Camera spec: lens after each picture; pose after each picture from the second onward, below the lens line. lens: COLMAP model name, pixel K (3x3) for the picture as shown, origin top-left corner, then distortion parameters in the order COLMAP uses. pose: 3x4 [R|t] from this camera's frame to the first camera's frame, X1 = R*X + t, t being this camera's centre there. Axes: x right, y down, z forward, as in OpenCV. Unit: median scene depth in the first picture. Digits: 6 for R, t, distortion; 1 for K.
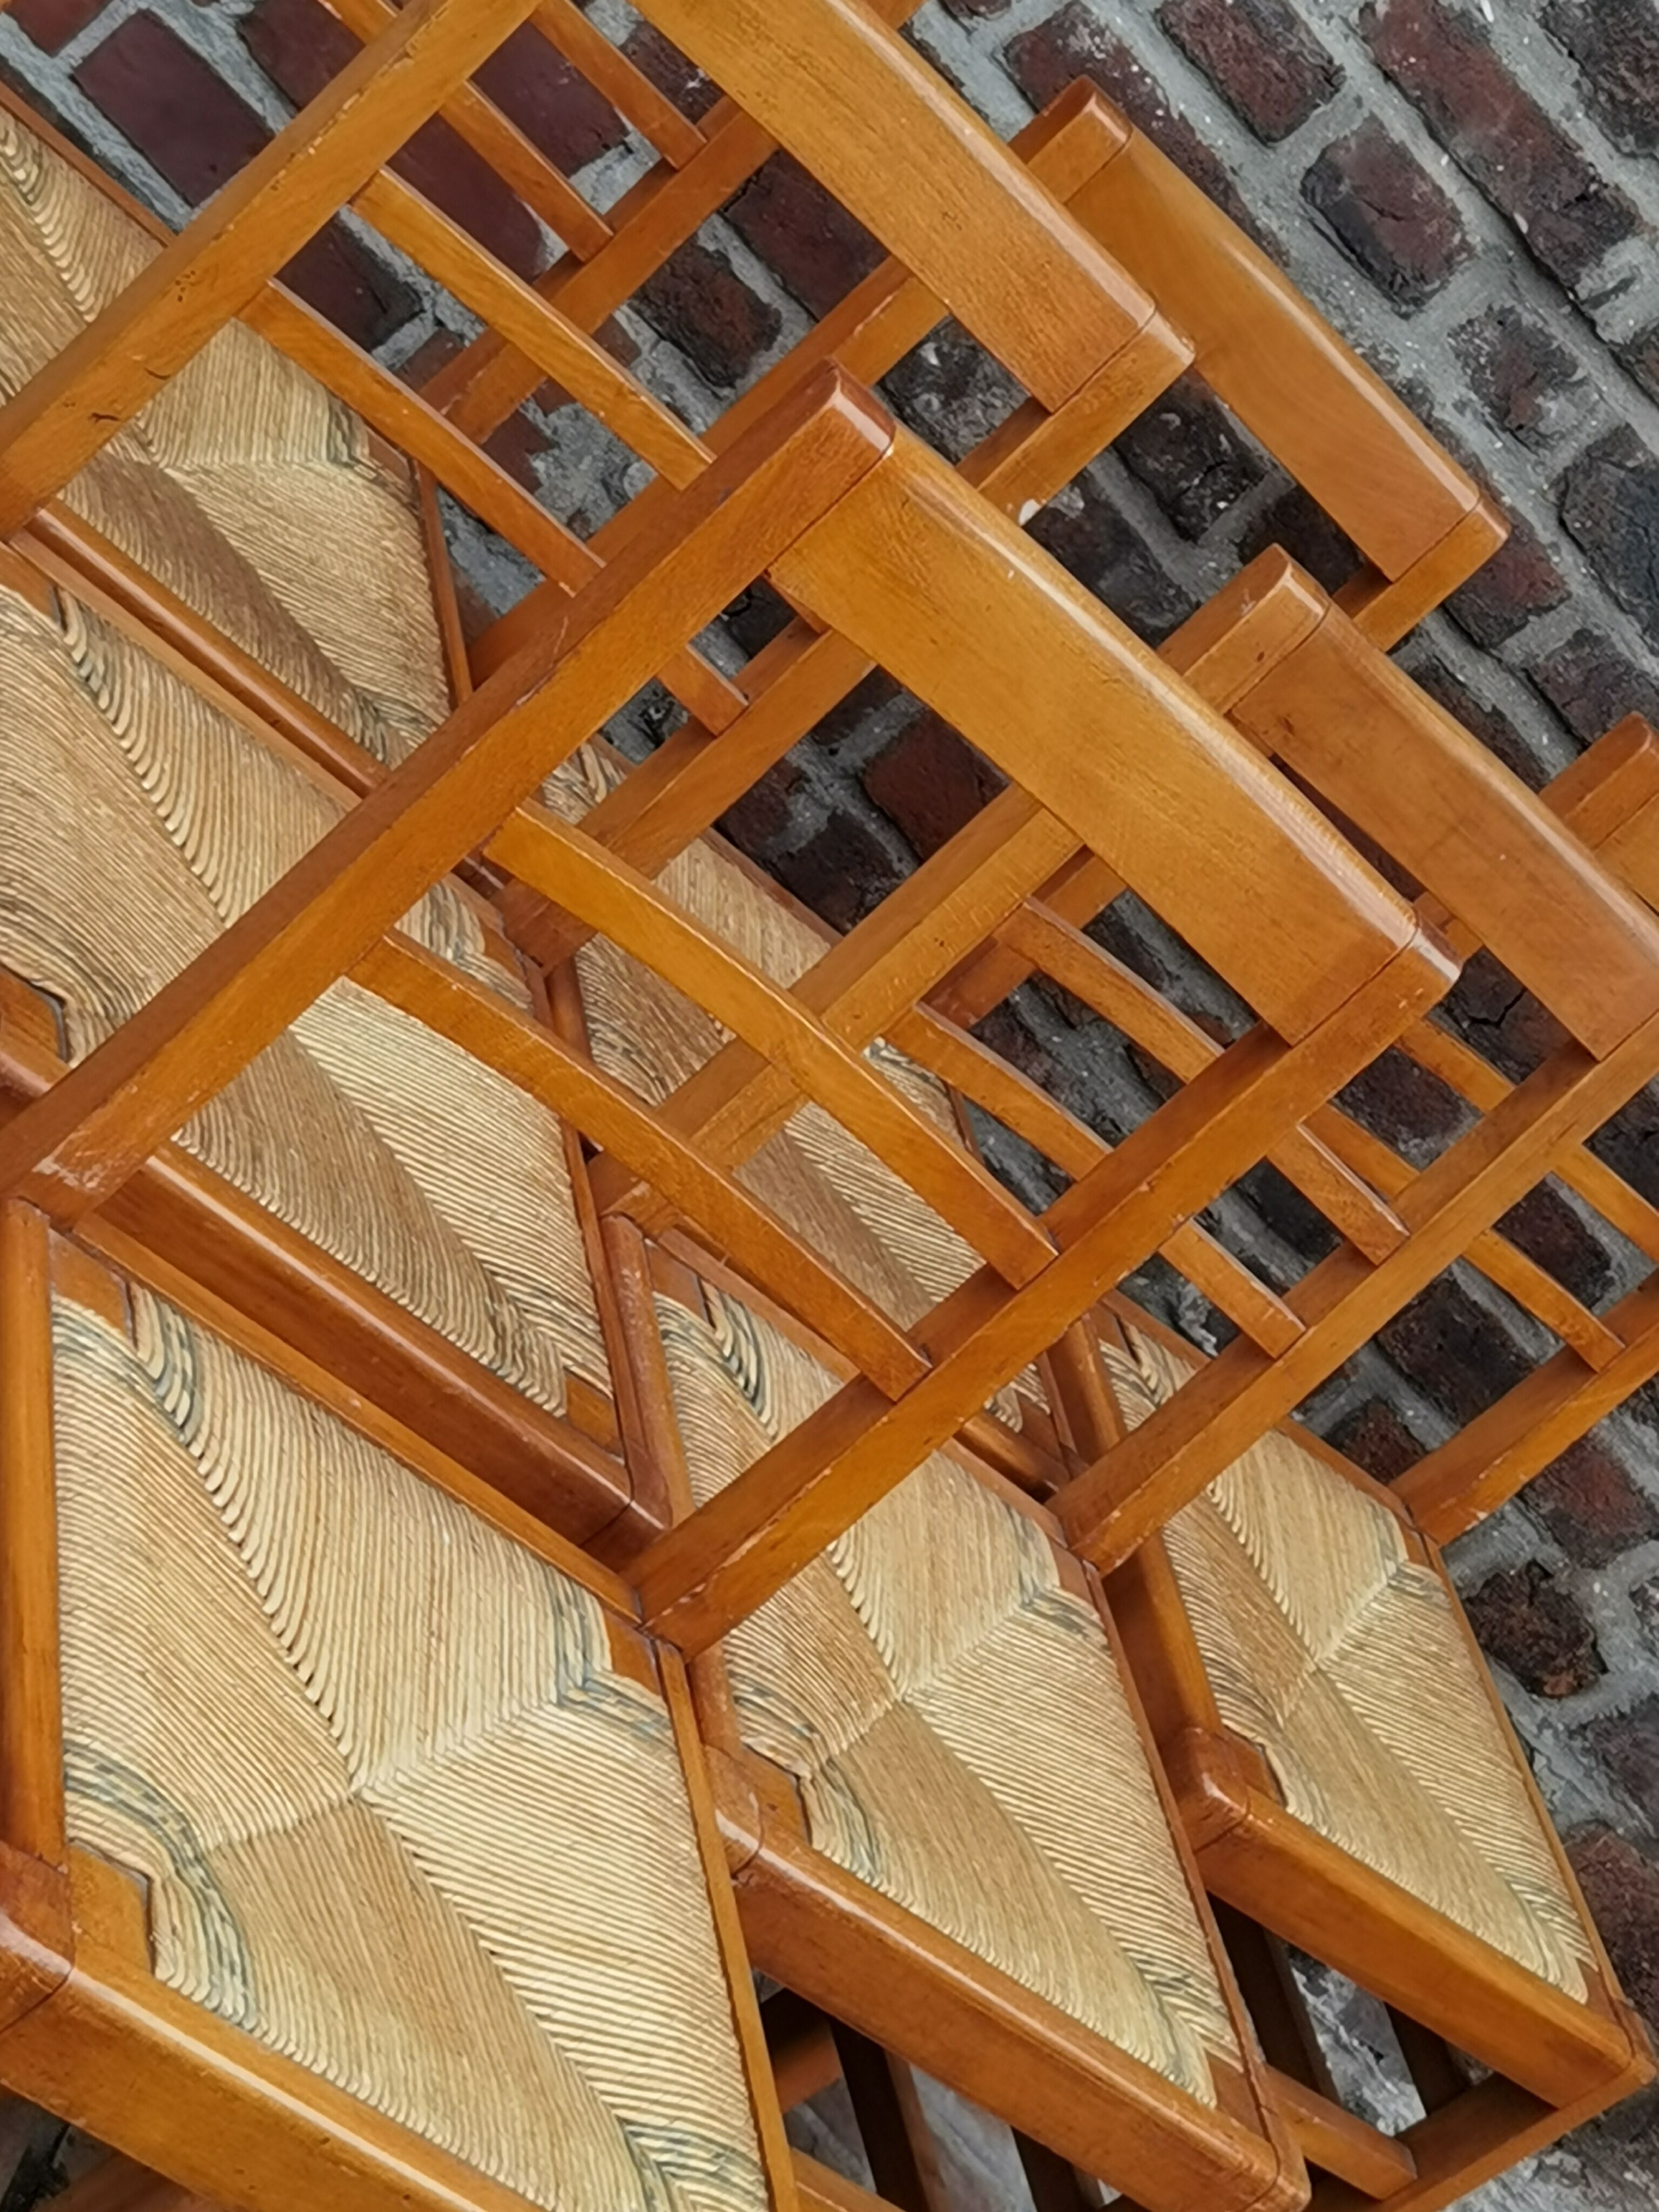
lens RADIAL K [[5016.7, 0, 828.7], [0, 5016.7, 1097.5], [0, 0, 1]] dist [0.075825, 0.000000]
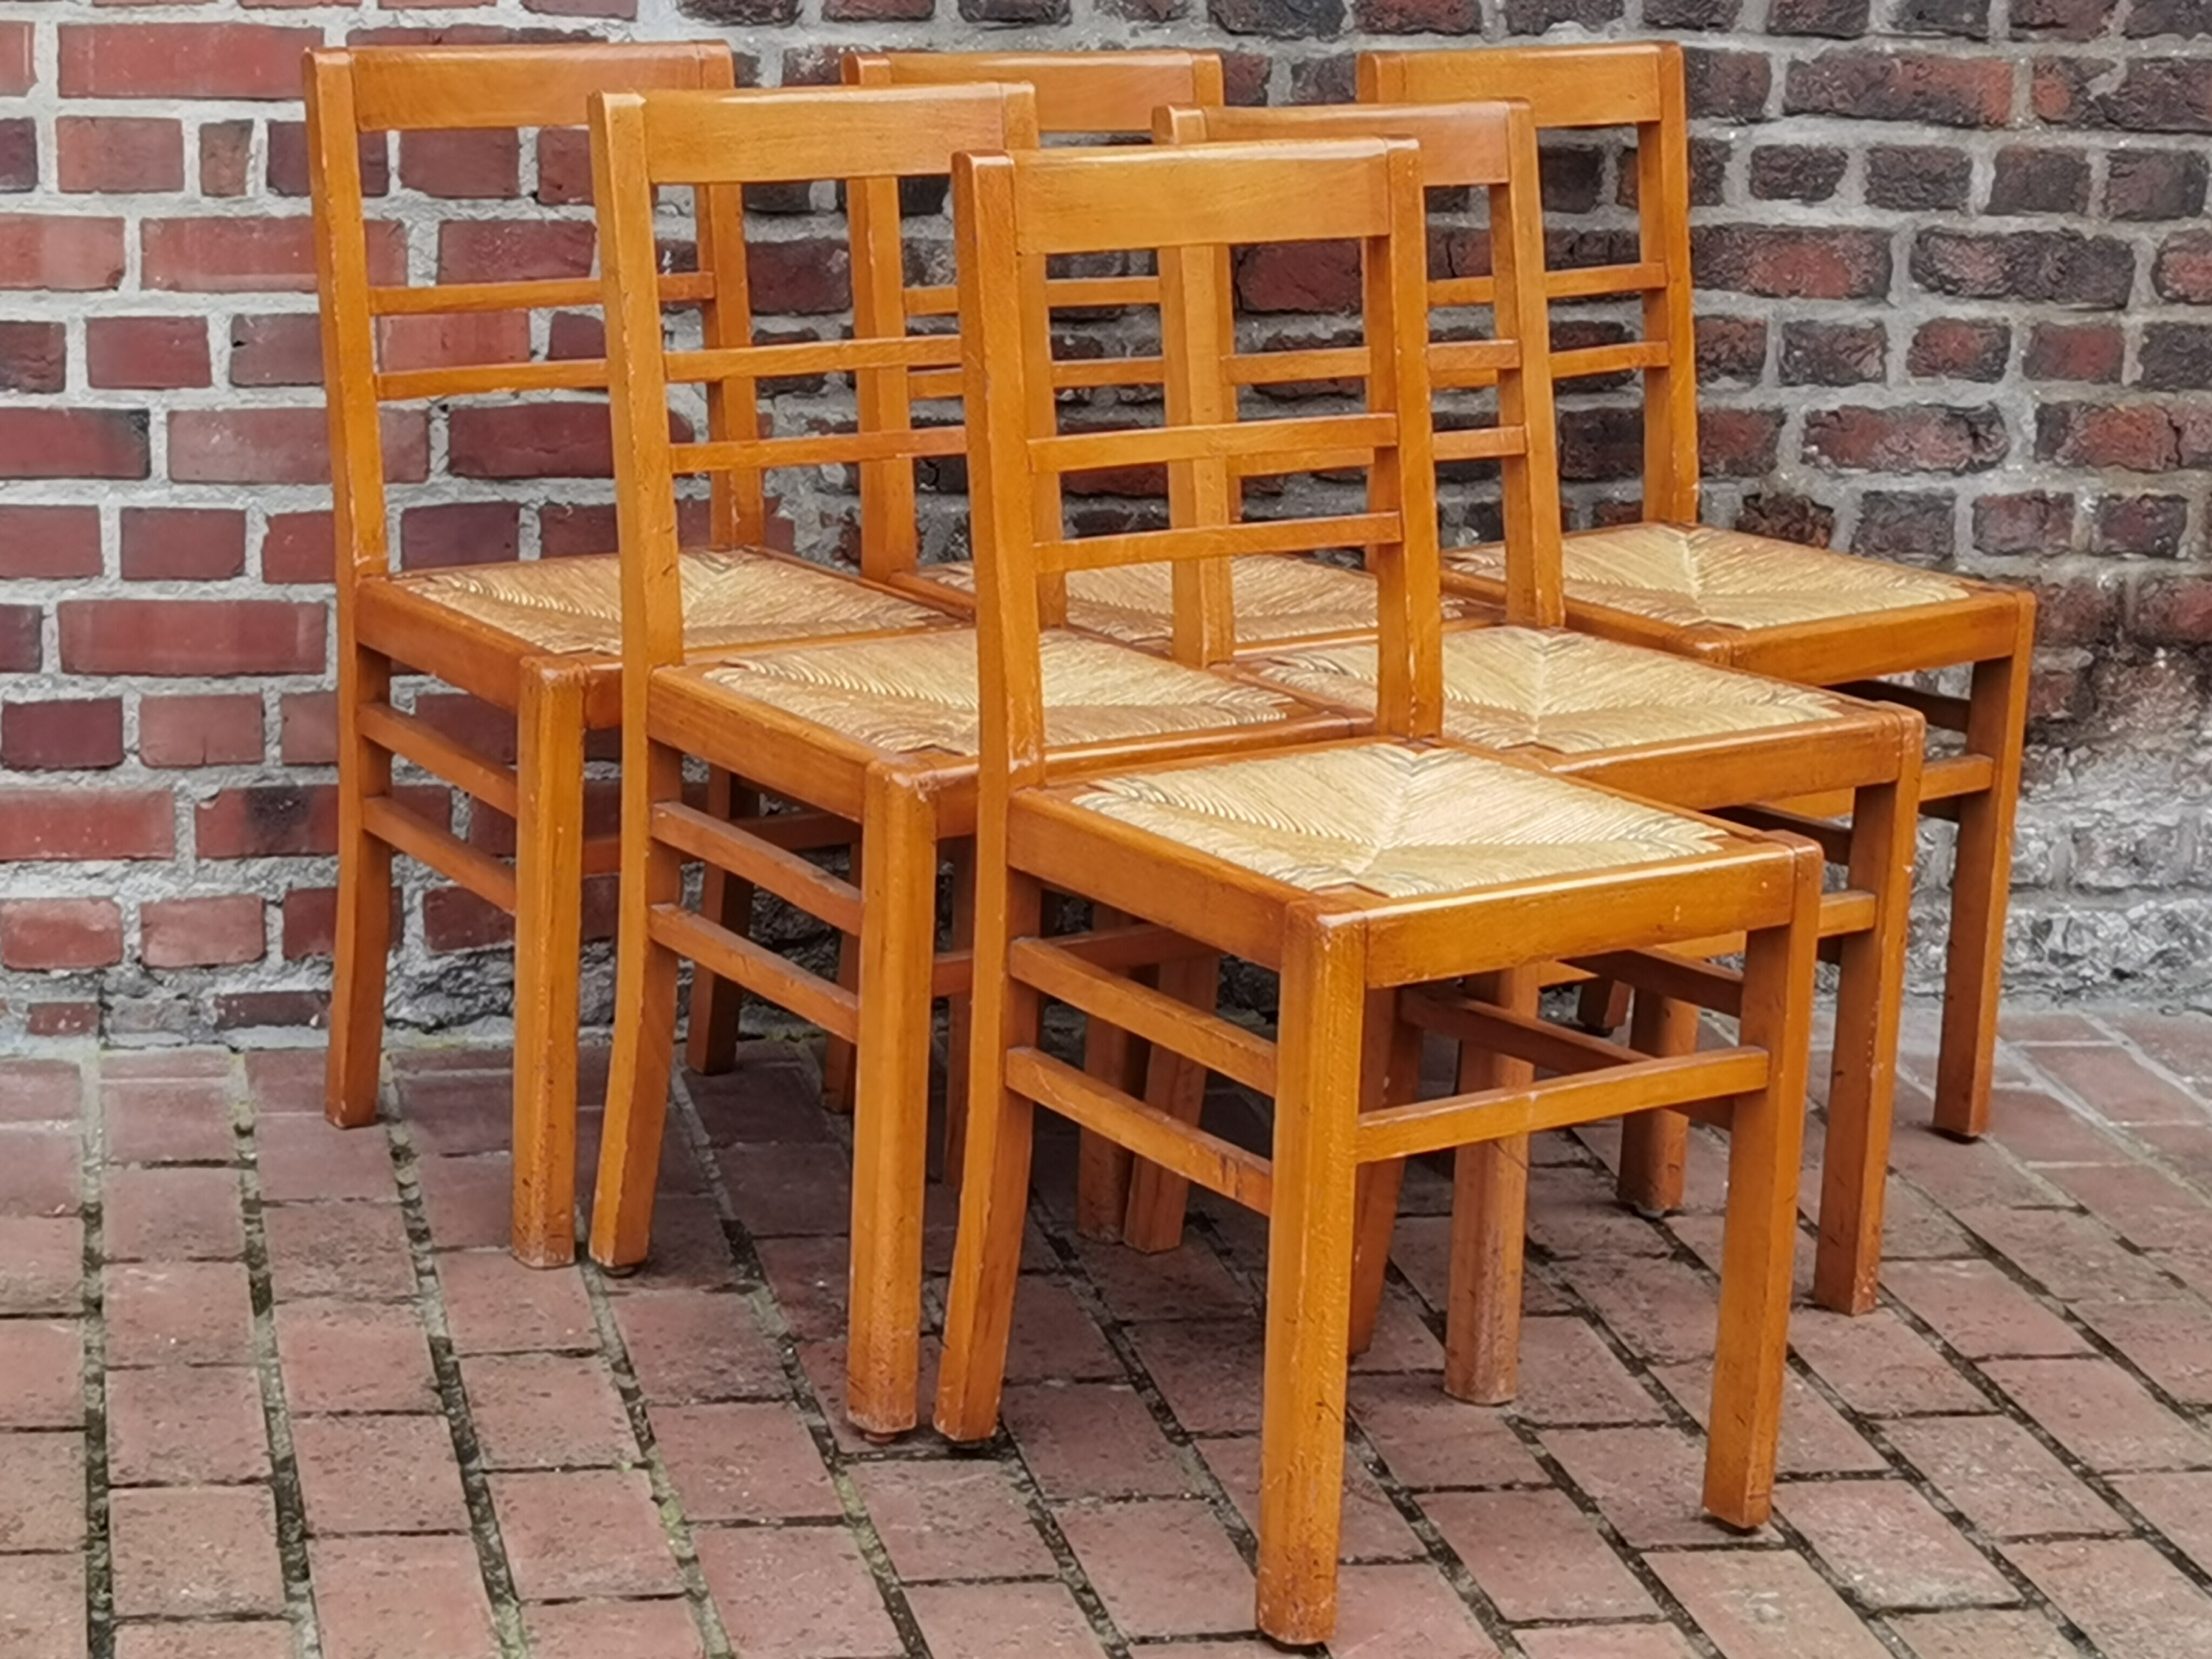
lens RADIAL K [[4846.3, 0, 1113.4], [0, 4846.3, 834.2], [0, 0, 1]] dist [0.201982, 0.000000]
pose [[0.636620, -0.767965, 0.070324, -0.181867], [0.771176, 0.634189, -0.055612, 0.103315], [-0.001891, 0.089636, 0.995973, -0.505557]]
